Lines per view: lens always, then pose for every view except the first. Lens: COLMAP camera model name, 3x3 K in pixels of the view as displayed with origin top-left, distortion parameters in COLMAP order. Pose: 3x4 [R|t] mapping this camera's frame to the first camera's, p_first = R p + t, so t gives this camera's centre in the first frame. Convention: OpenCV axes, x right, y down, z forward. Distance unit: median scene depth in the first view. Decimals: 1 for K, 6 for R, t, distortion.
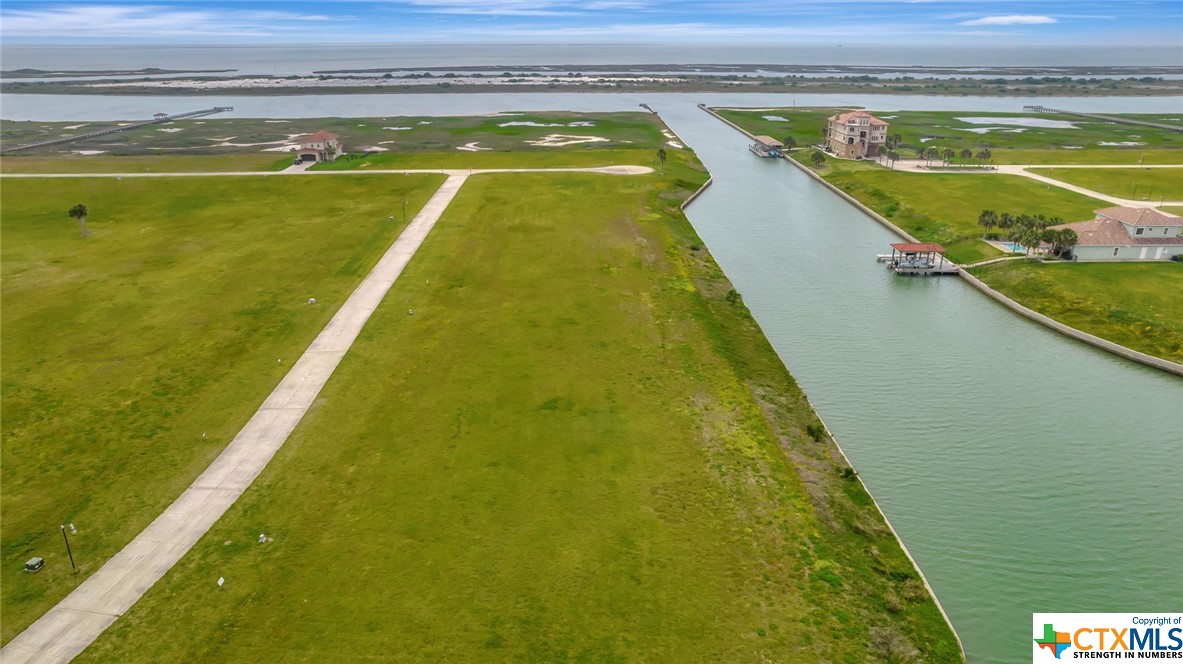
lens RADIAL K [[759.2, 0, 591.5], [0, 759.2, 332.0], [0, 0, 1]] dist [-0.071259, 0.076165]
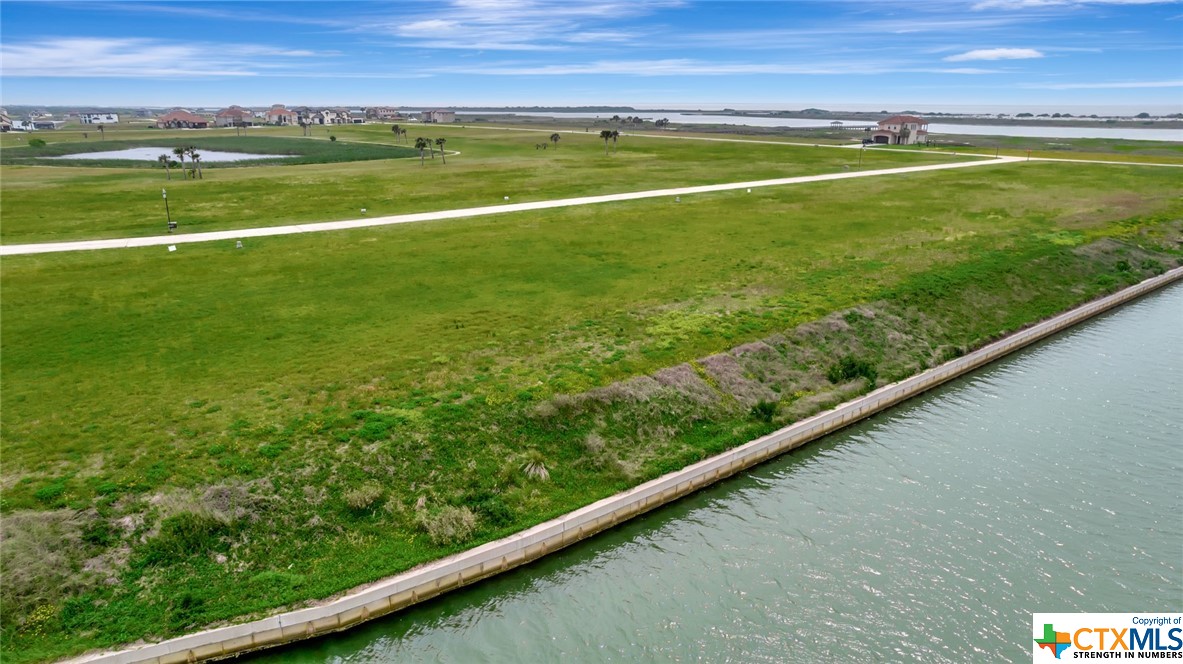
lens RADIAL K [[759.2, 0, 591.5], [0, 759.2, 332.0], [0, 0, 1]] dist [-0.071259, 0.076165]
pose [[0.586549, 0.236919, -0.774487, 0.443449], [-0.296089, 0.952792, 0.067224, 0.095365], [0.753851, 0.189887, 0.629008, 0.406681]]
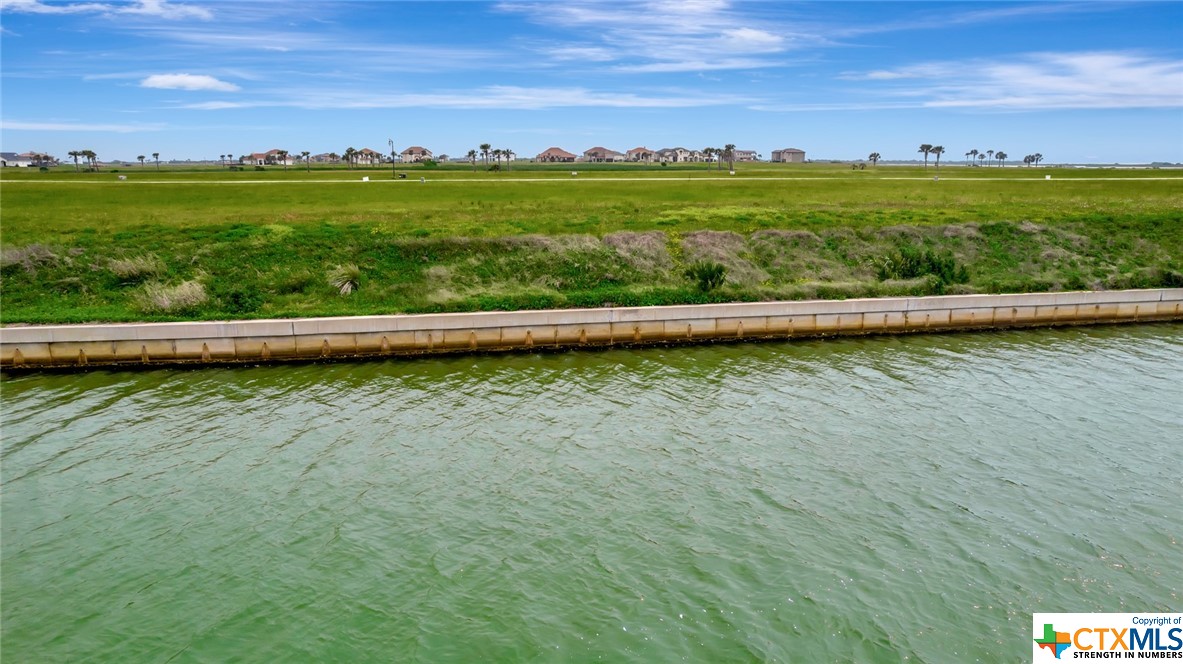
lens RADIAL K [[759.2, 0, 591.5], [0, 759.2, 332.0], [0, 0, 1]] dist [-0.071259, 0.076165]
pose [[0.146470, 0.221124, -0.964184, 0.456238], [-0.363700, 0.918464, 0.155389, 0.121121], [0.919929, 0.327914, 0.214951, 0.608288]]
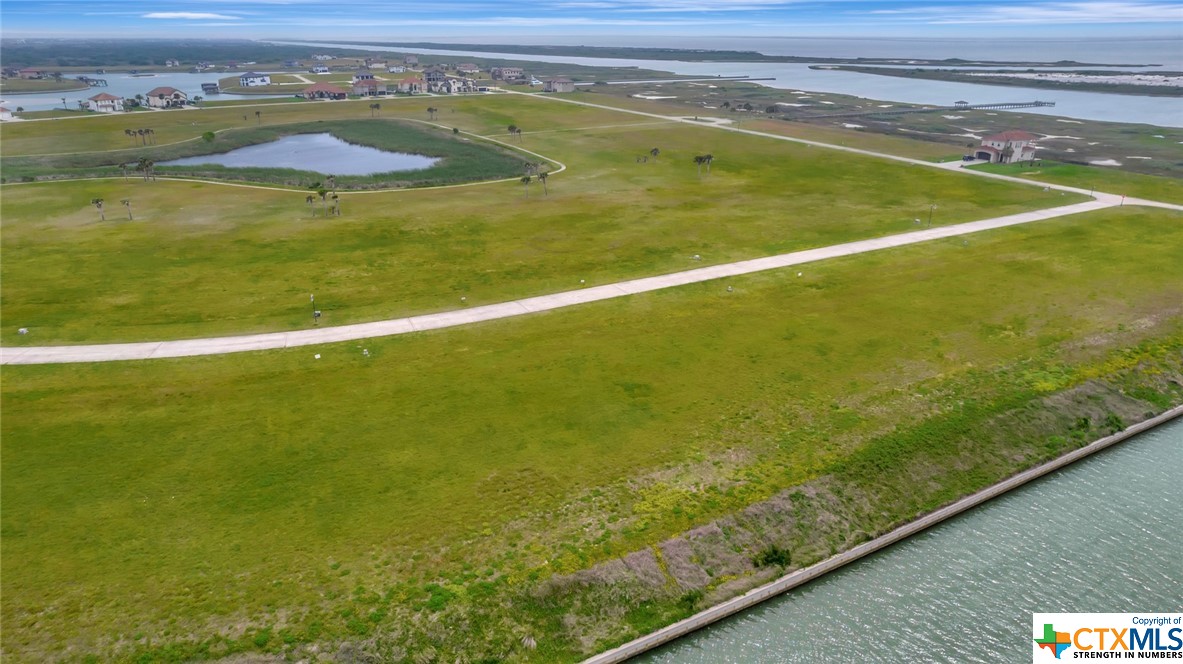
lens RADIAL K [[759.2, 0, 591.5], [0, 759.2, 332.0], [0, 0, 1]] dist [-0.071259, 0.076165]
pose [[0.446952, 0.333387, -0.830113, 0.566691], [-0.326940, 0.924641, 0.195319, -0.115258], [0.832673, 0.184099, 0.522268, 0.331449]]
